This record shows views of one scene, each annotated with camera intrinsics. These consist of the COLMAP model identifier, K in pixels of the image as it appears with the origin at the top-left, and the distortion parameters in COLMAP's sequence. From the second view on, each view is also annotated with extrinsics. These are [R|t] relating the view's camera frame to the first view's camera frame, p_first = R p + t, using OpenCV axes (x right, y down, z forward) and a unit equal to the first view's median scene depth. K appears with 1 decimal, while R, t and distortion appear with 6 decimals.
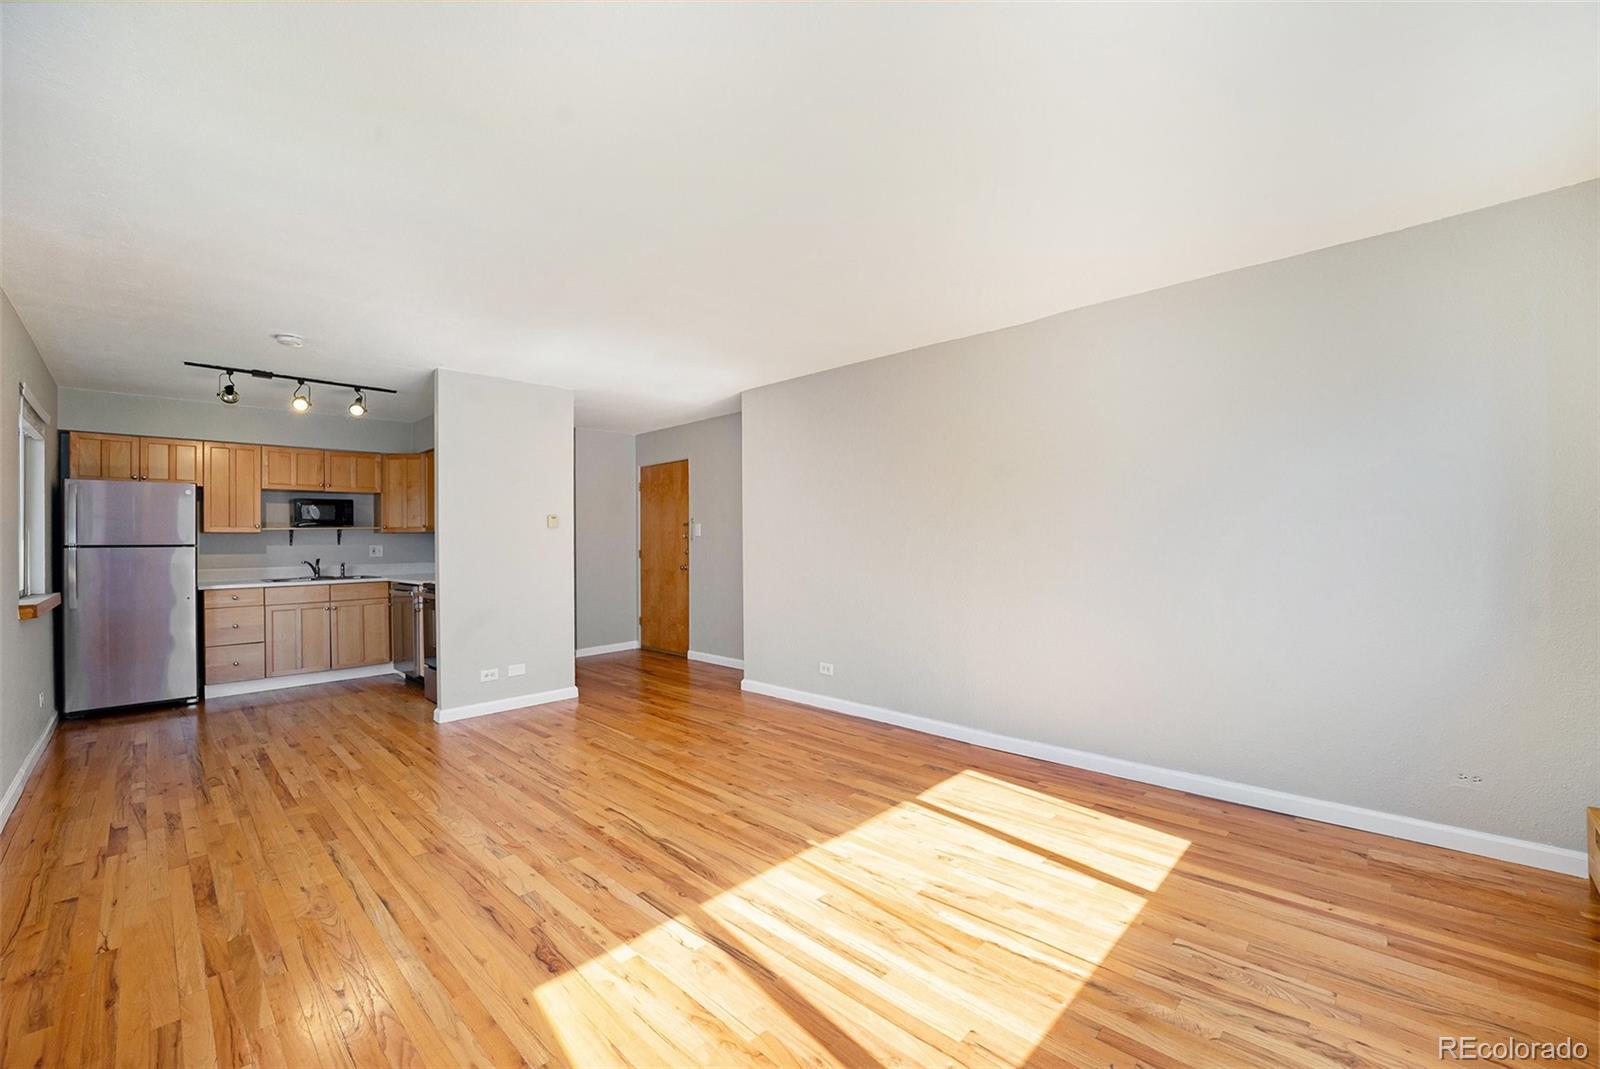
lens RADIAL K [[647.9, 0, 816.9], [0, 647.9, 535.7], [0, 0, 1]] dist [-0.019628, 0.000082]
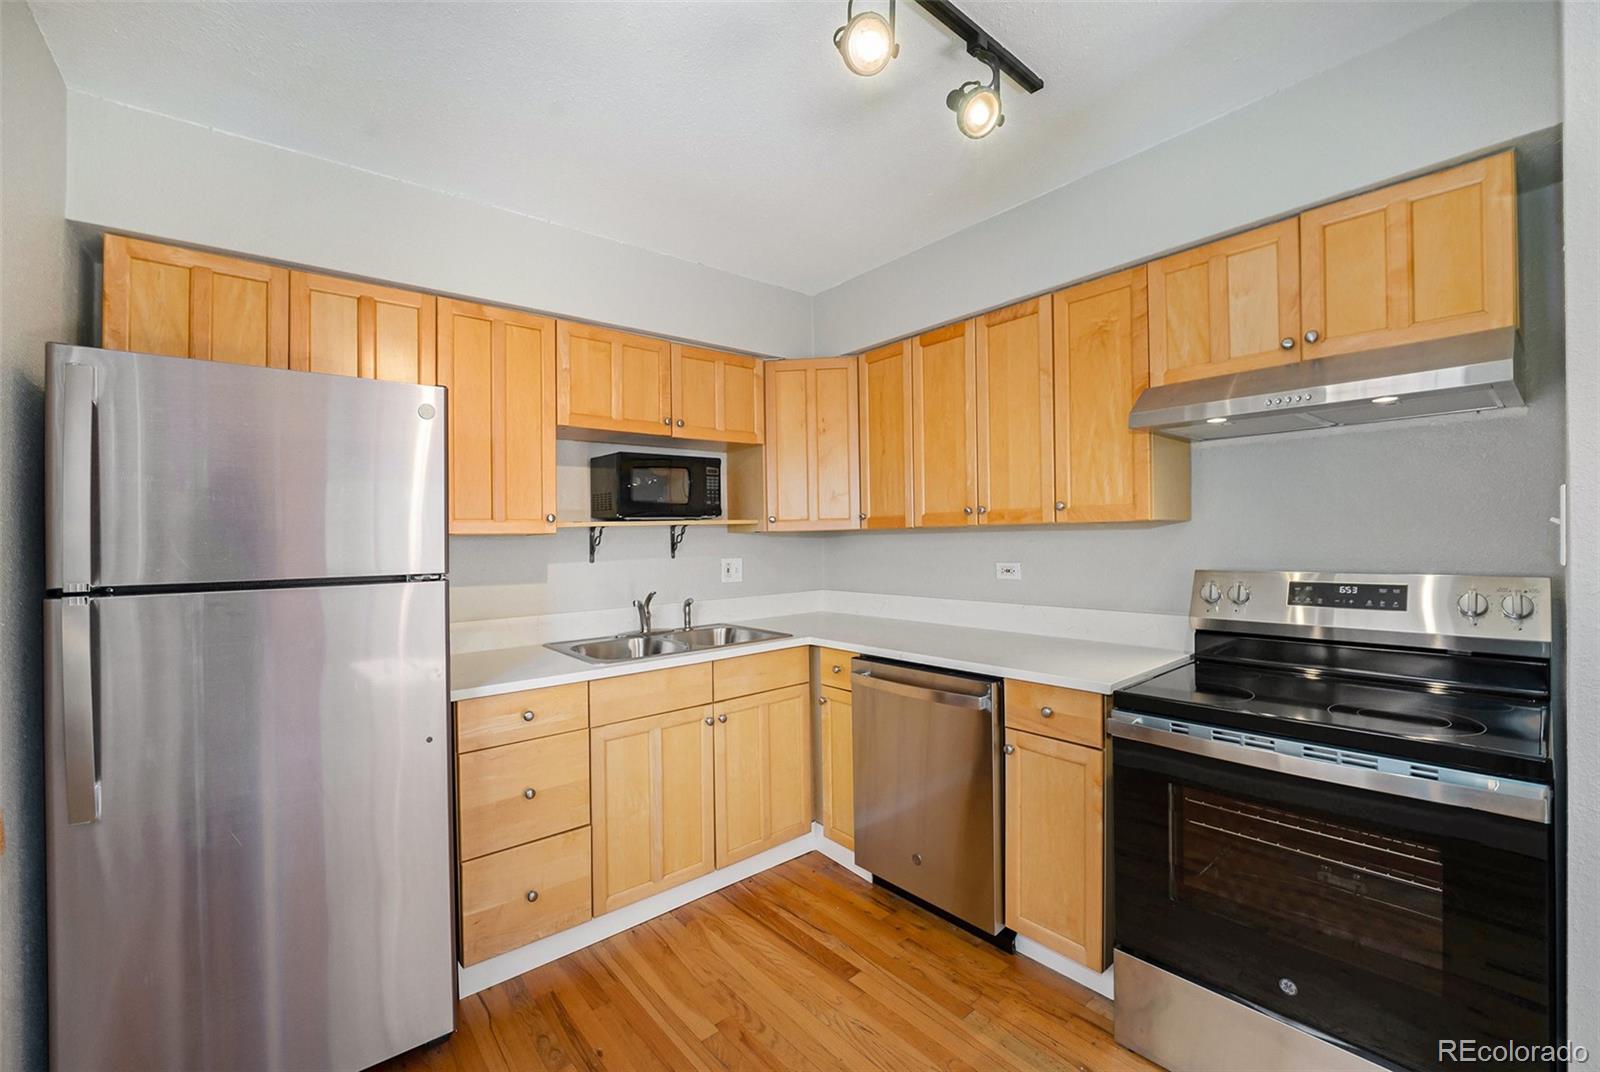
lens RADIAL K [[659.4, 0, 811.2], [0, 659.4, 534.2], [0, 0, 1]] dist [-0.027389, 0.000034]
pose [[0.992465, -0.004973, -0.122424, -0.947038], [0.005495, 0.999977, 0.003927, -0.007693], [0.122402, -0.004570, 0.992470, 0.870735]]
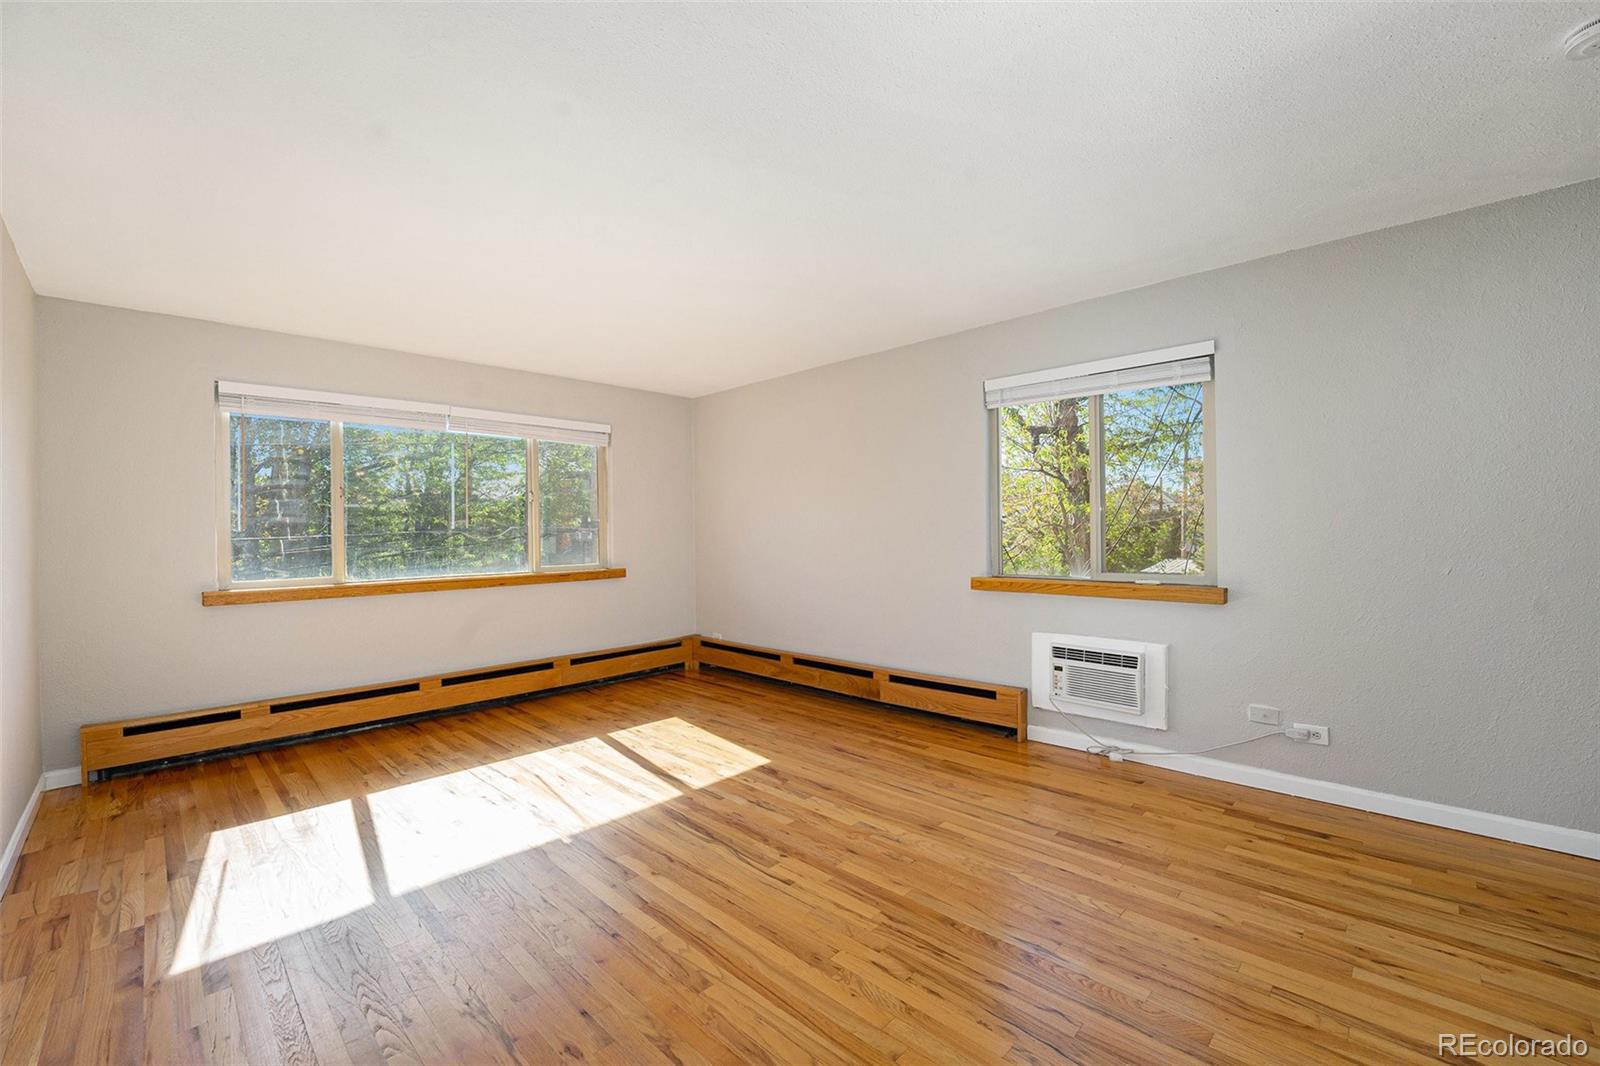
lens RADIAL K [[659.4, 0, 811.2], [0, 659.4, 531.2], [0, 0, 1]] dist [-0.027389, 0.000034]
pose [[-0.999527, 0.027185, 0.014362, -0.283805], [0.027115, 0.999620, -0.005039, 0.012335], [-0.014493, -0.004648, -0.999884, 1.355152]]
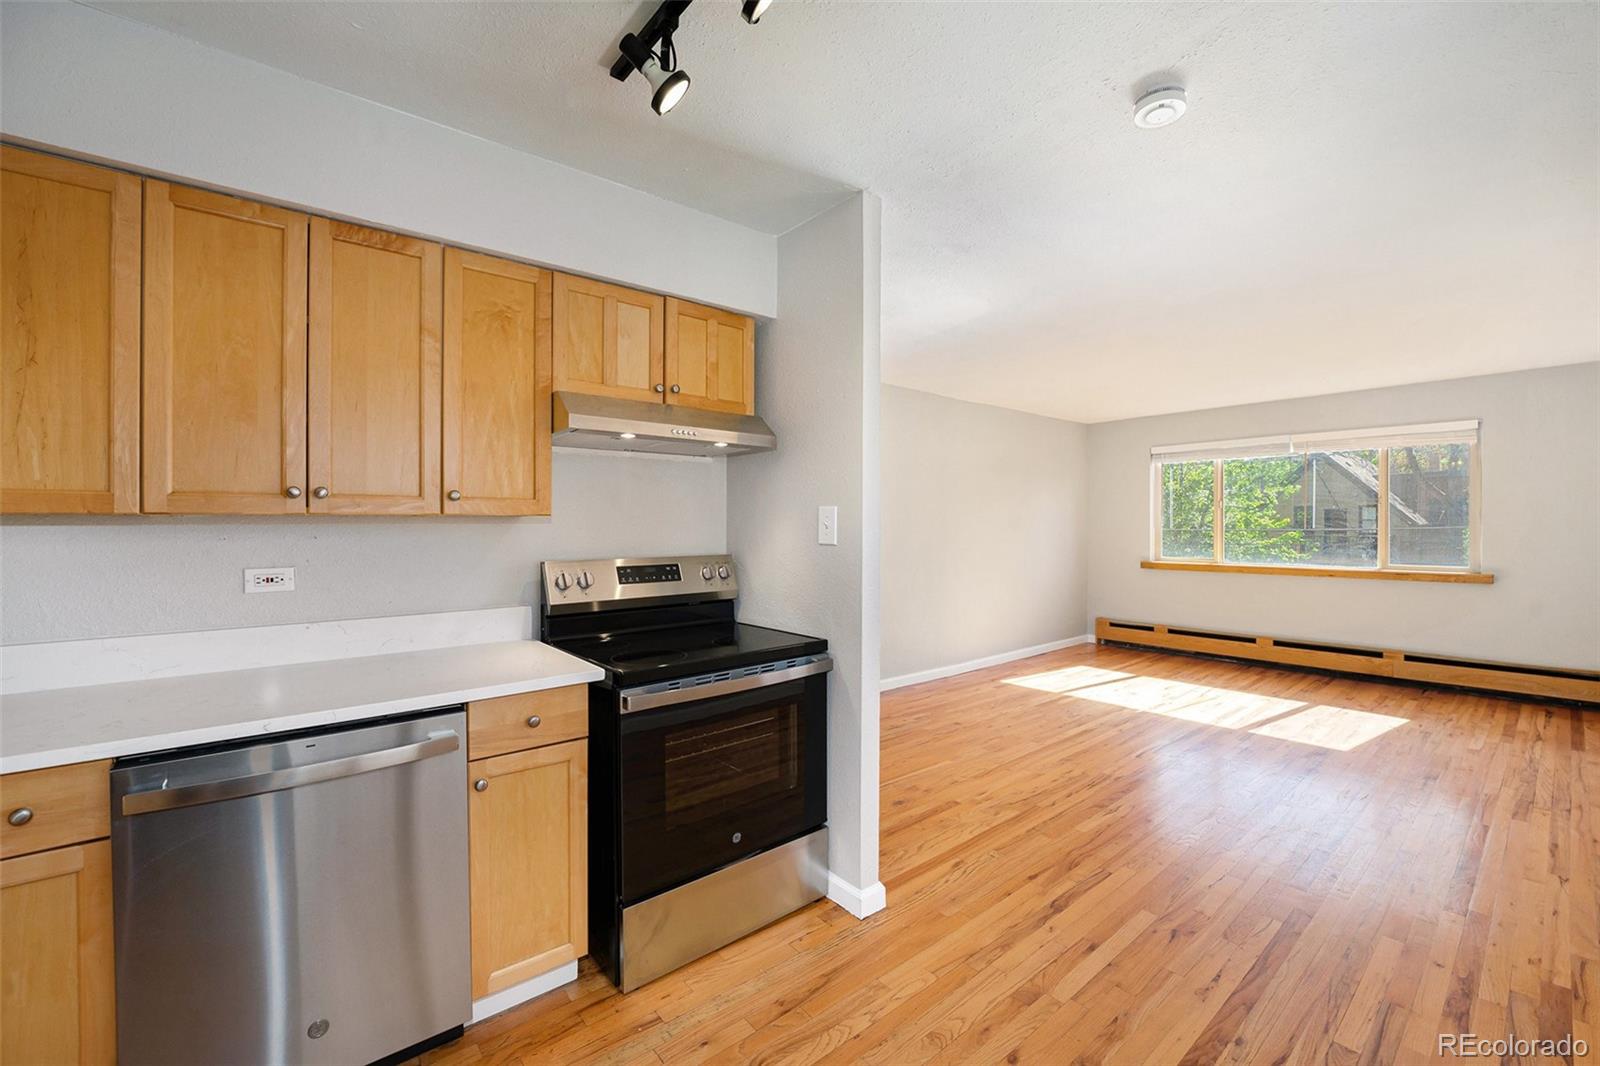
lens RADIAL K [[637.5, 0, 806.8], [0, 637.5, 535.0], [0, 0, 1]] dist [-0.019310, 0.000298]
pose [[0.132695, -0.002246, 0.991154, -1.230935], [-0.003779, 0.999989, 0.002772, -0.001322], [-0.991150, -0.004113, 0.132685, 1.126499]]
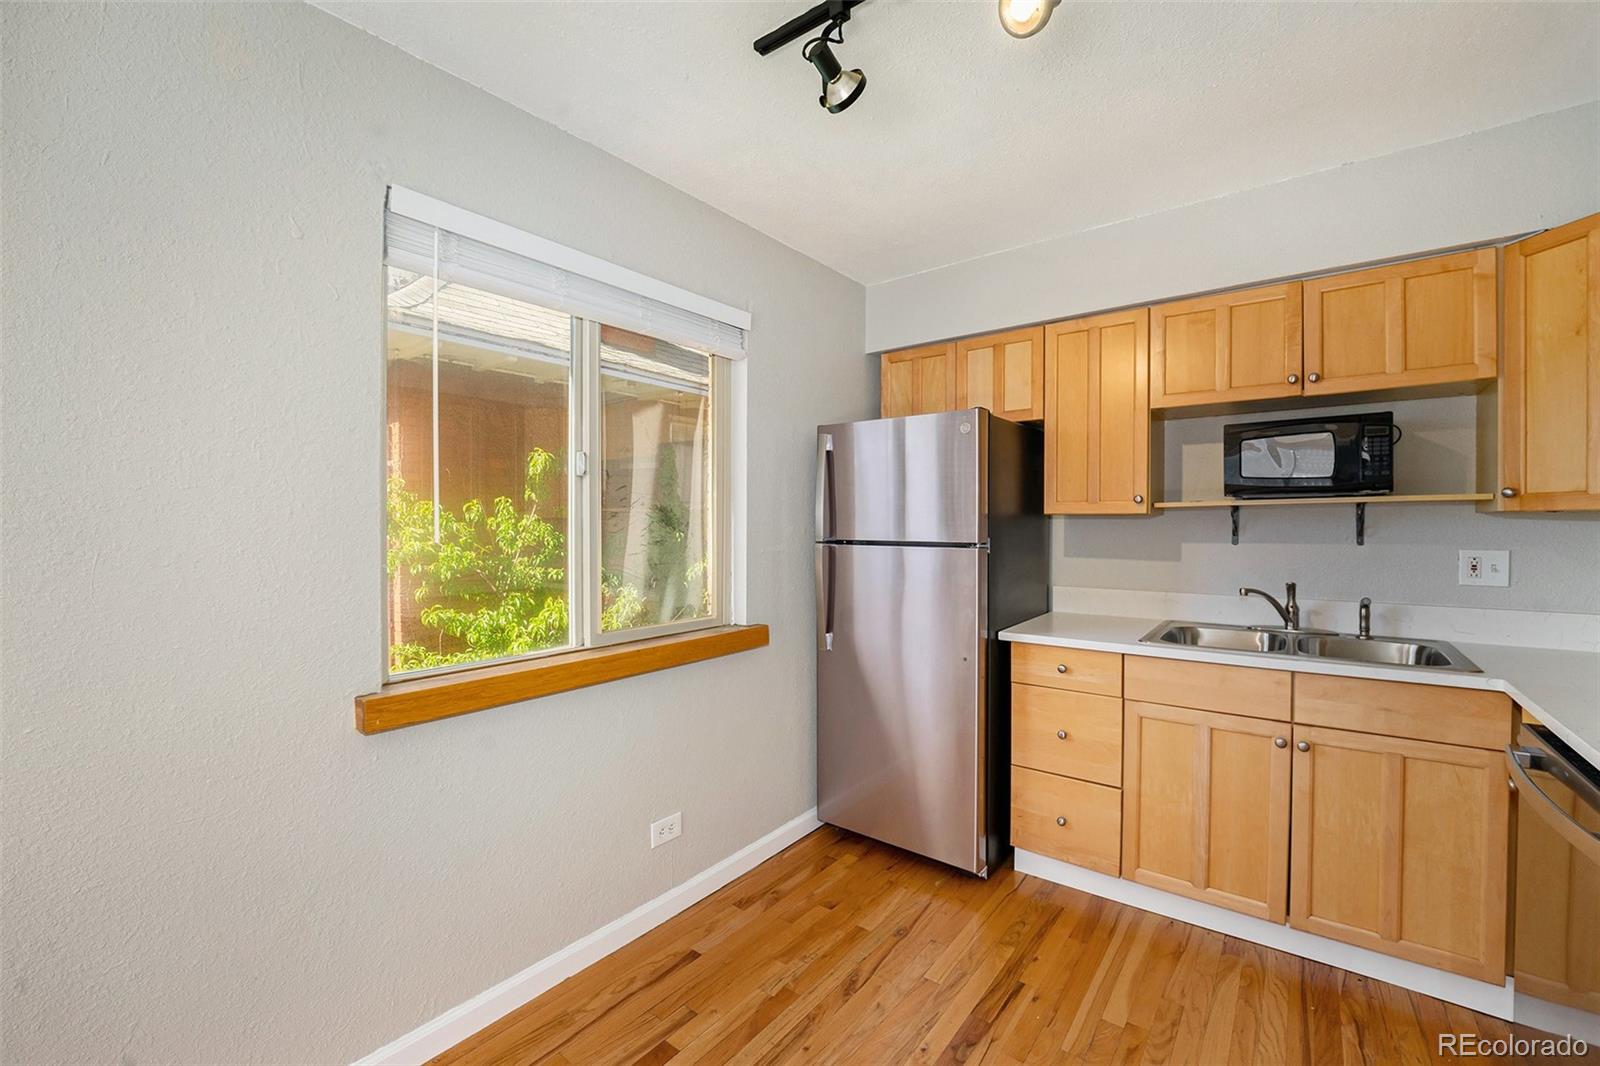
lens RADIAL K [[647.9, 0, 816.9], [0, 647.9, 534.2], [0, 0, 1]] dist [-0.019628, 0.000082]
pose [[0.100936, 0.027471, -0.994514, -0.673963], [0.006137, 0.999582, 0.028234, -0.007135], [0.994874, -0.008953, 0.100726, 1.059976]]
